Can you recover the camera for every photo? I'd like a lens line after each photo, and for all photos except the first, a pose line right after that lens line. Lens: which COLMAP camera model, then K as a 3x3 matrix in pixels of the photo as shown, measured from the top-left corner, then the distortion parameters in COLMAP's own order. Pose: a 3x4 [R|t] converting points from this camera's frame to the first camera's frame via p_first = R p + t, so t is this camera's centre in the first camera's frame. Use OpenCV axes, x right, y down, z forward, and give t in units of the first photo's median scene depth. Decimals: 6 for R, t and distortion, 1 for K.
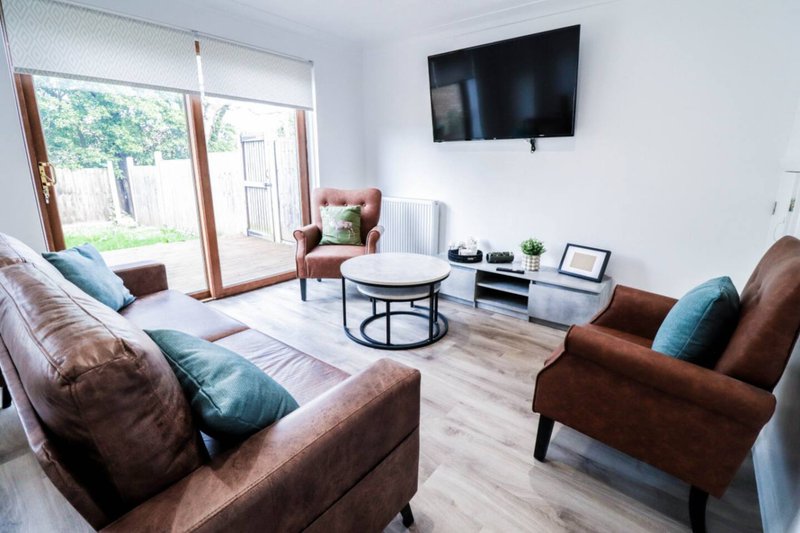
lens RADIAL K [[374.3, 0, 404.0], [0, 374.3, 251.6], [0, 0, 1]] dist [0.001697, -0.013803]
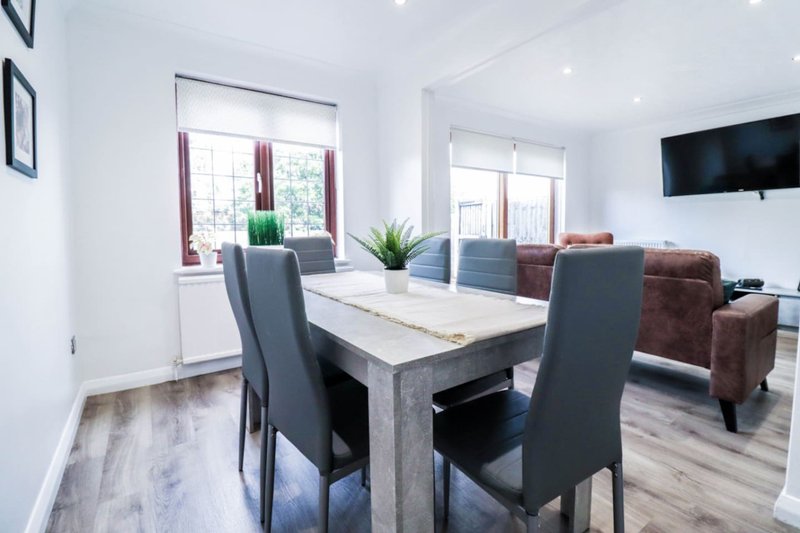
lens RADIAL K [[374.3, 0, 404.0], [0, 374.3, 251.6], [0, 0, 1]] dist [0.001697, -0.013803]
pose [[0.957834, -0.003117, -0.287304, -0.475420], [-0.045855, 0.985466, -0.163568, 0.177534], [0.283638, 0.169846, 0.943770, -0.541595]]
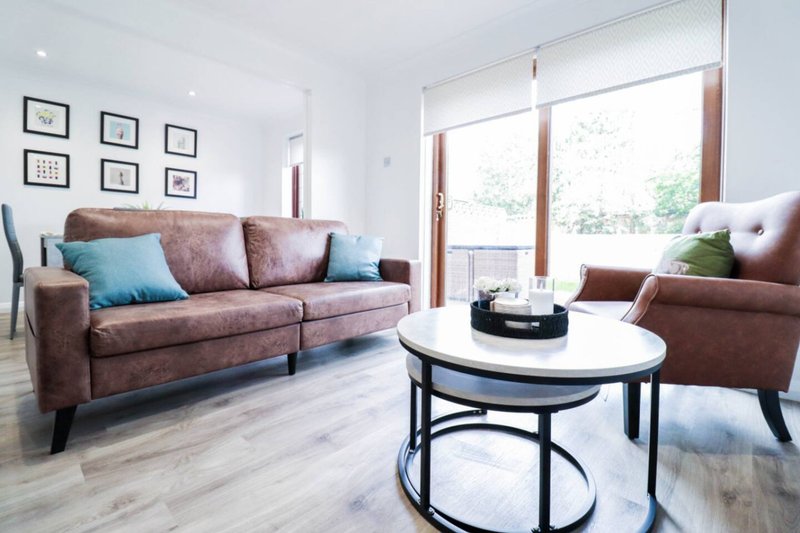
lens RADIAL K [[374.3, 0, 404.0], [0, 374.3, 251.6], [0, 0, 1]] dist [0.001697, -0.013803]
pose [[-0.096265, -0.007802, -0.995325, 0.367131], [-0.234060, 0.972106, 0.015017, -0.011014], [0.967445, 0.234411, -0.095406, 0.760581]]
